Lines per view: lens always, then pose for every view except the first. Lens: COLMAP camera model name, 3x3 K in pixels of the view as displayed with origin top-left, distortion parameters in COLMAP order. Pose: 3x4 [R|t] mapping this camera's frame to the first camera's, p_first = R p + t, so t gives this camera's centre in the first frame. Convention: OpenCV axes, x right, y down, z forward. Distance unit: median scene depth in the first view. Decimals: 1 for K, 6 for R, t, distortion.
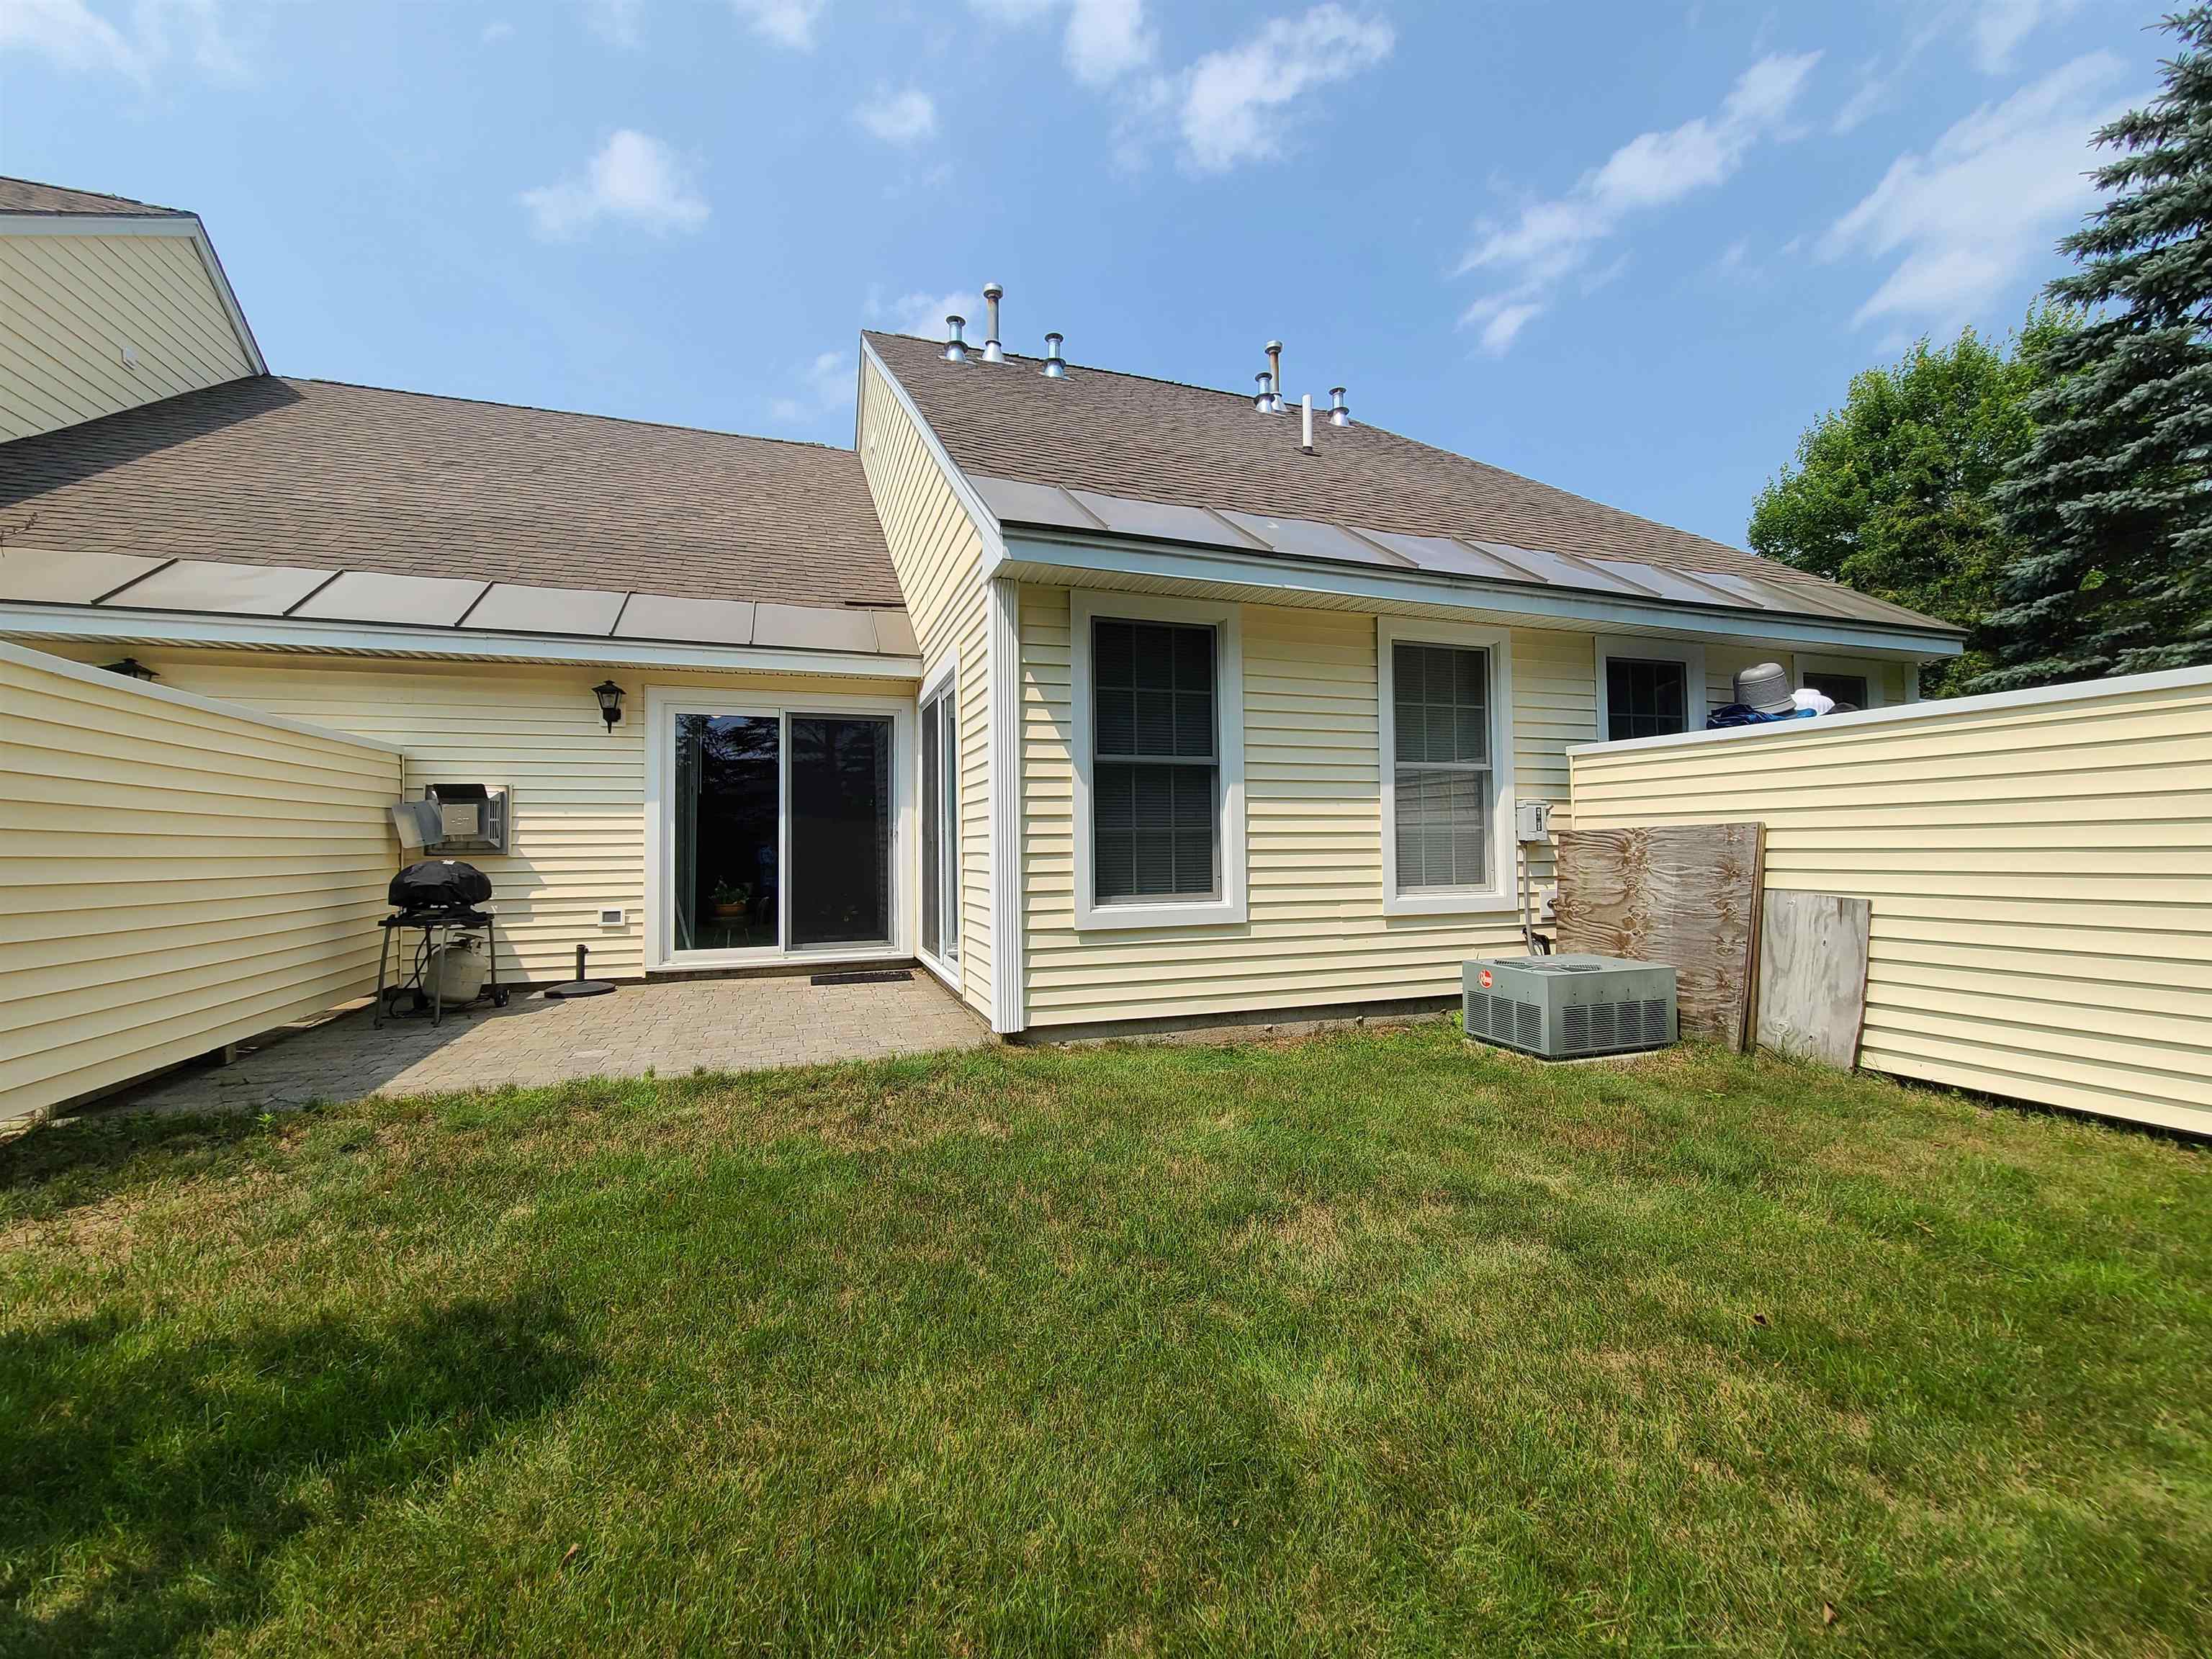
lens RADIAL K [[901.6, 0, 1110.6], [0, 901.6, 824.8], [0, 0, 1]] dist [-0.000905, -0.000146]
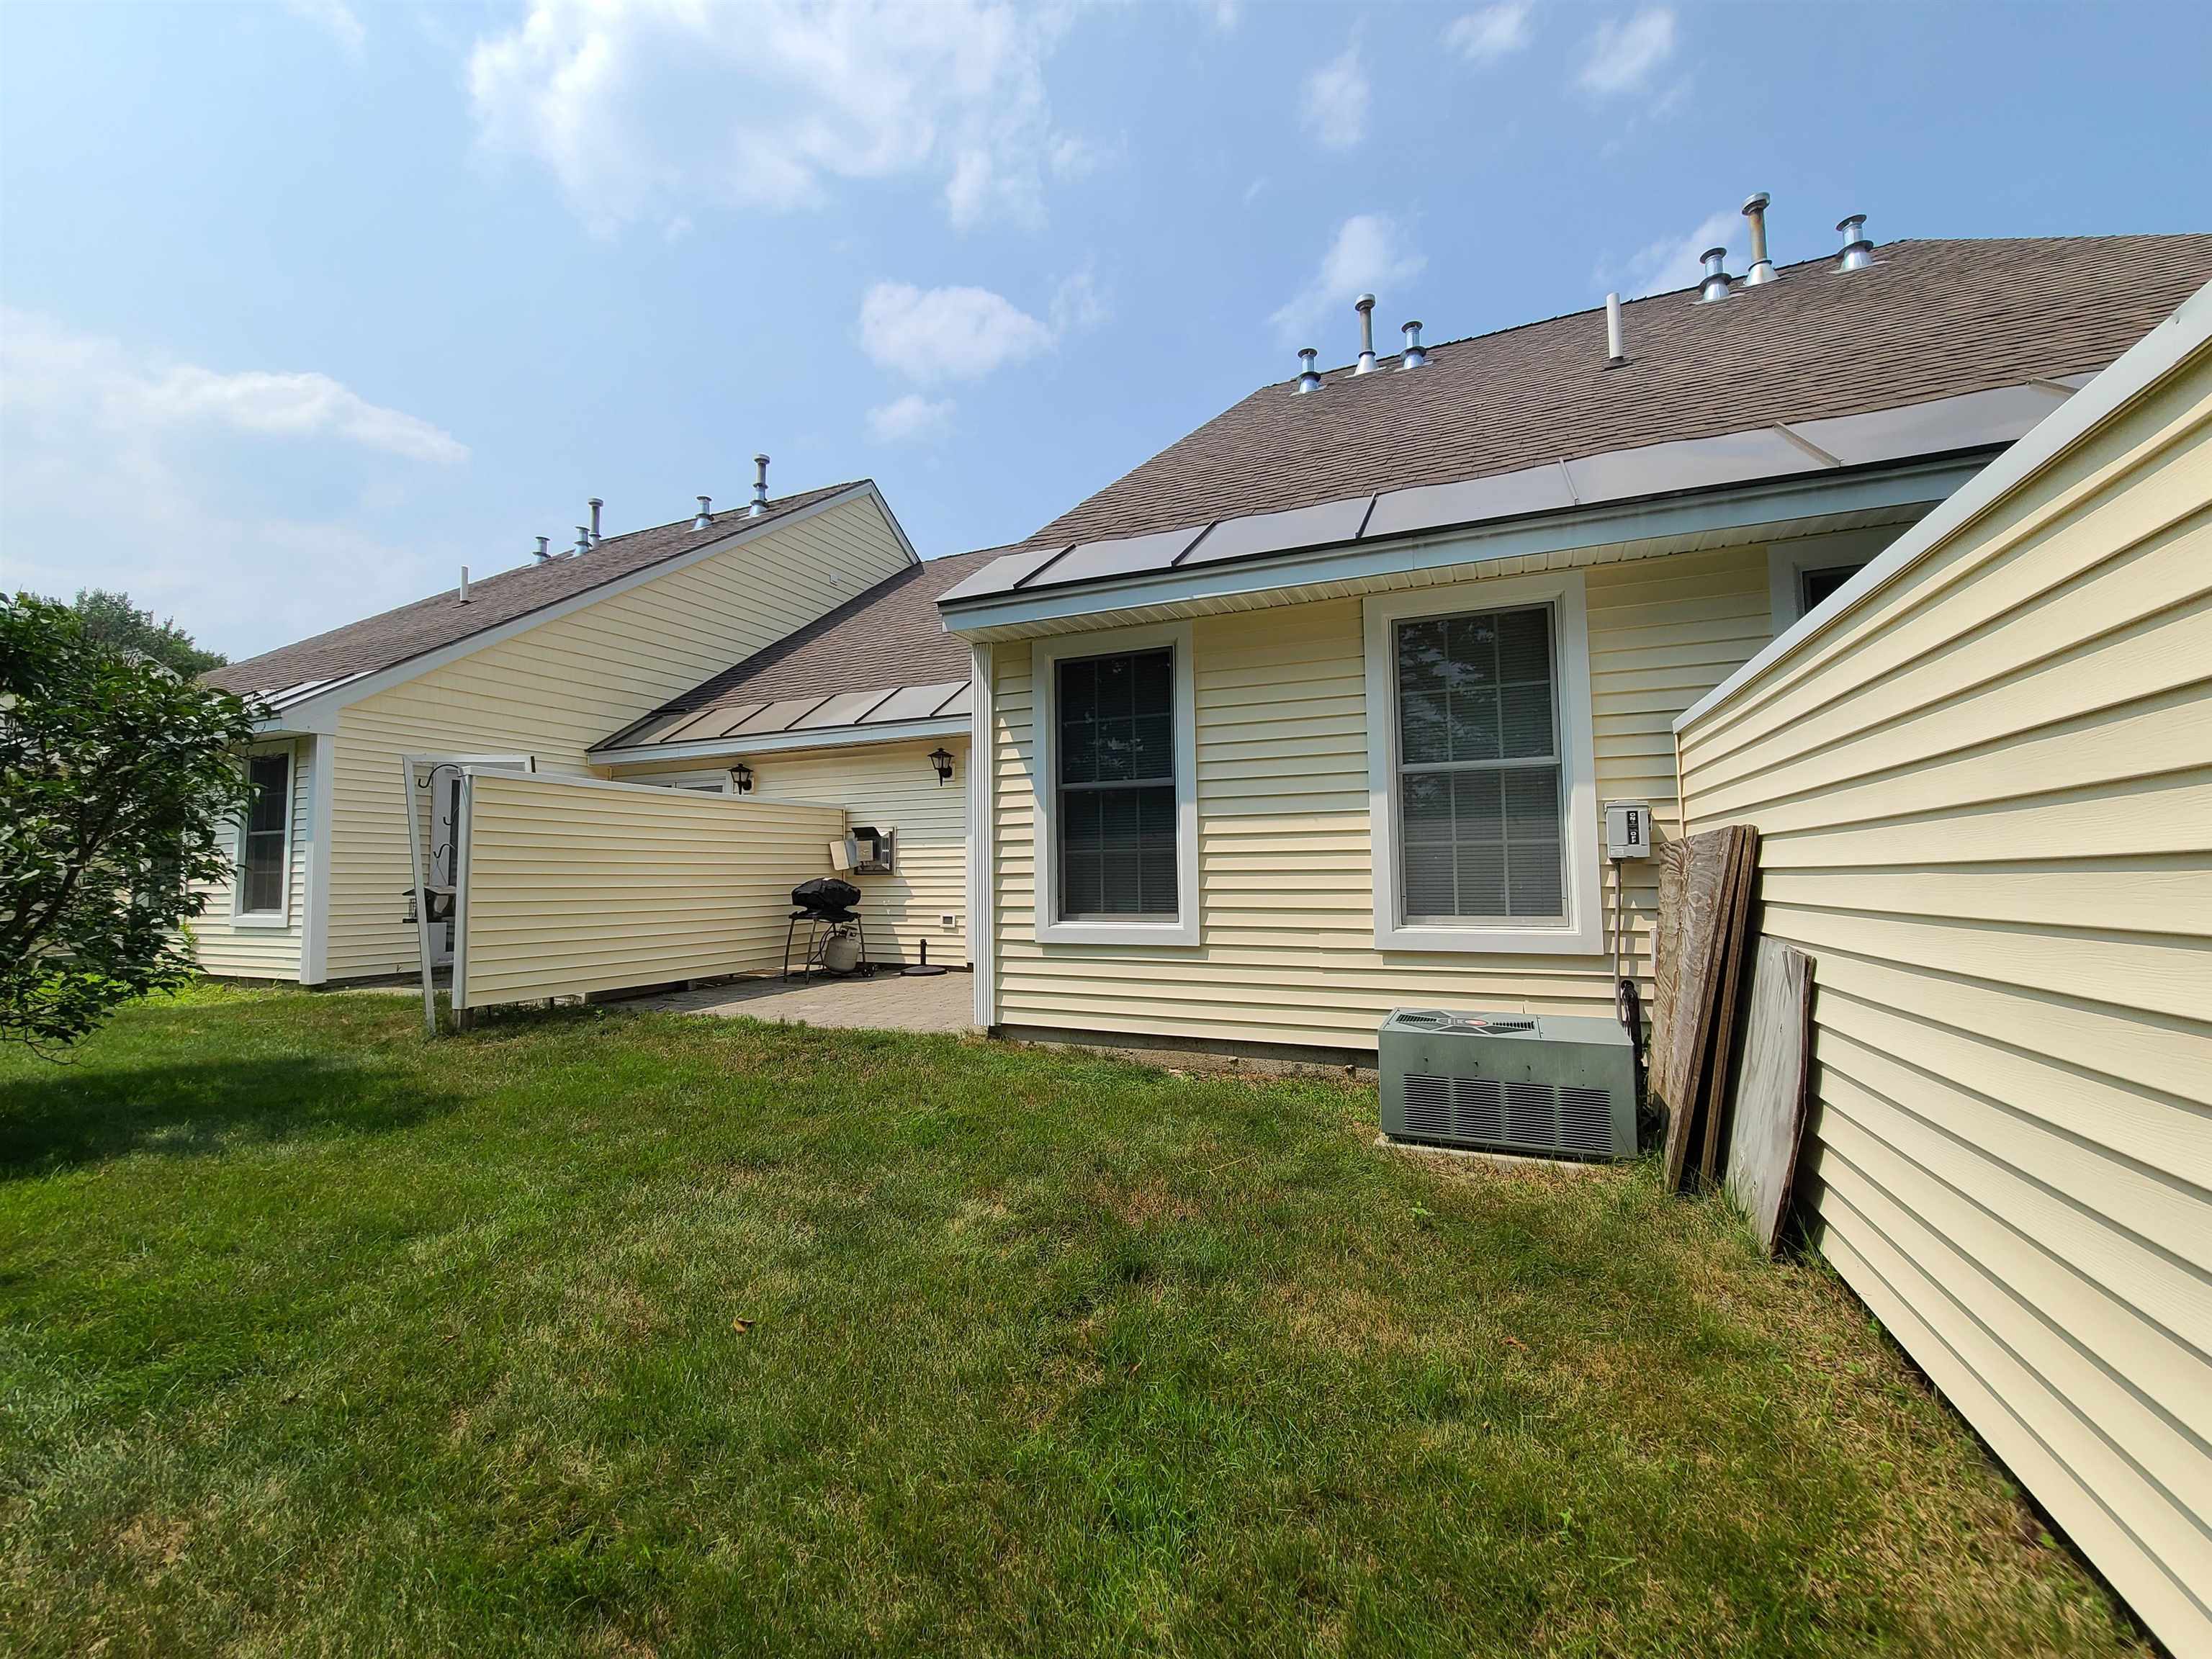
lens RADIAL K [[901.6, 0, 1103.2], [0, 901.6, 828.3], [0, 0, 1]] dist [-0.000905, -0.000146]
pose [[0.725773, -0.033010, -0.687142, 0.735417], [0.018480, 0.999423, -0.028493, 0.007688], [0.687686, 0.007980, 0.725964, 0.223266]]
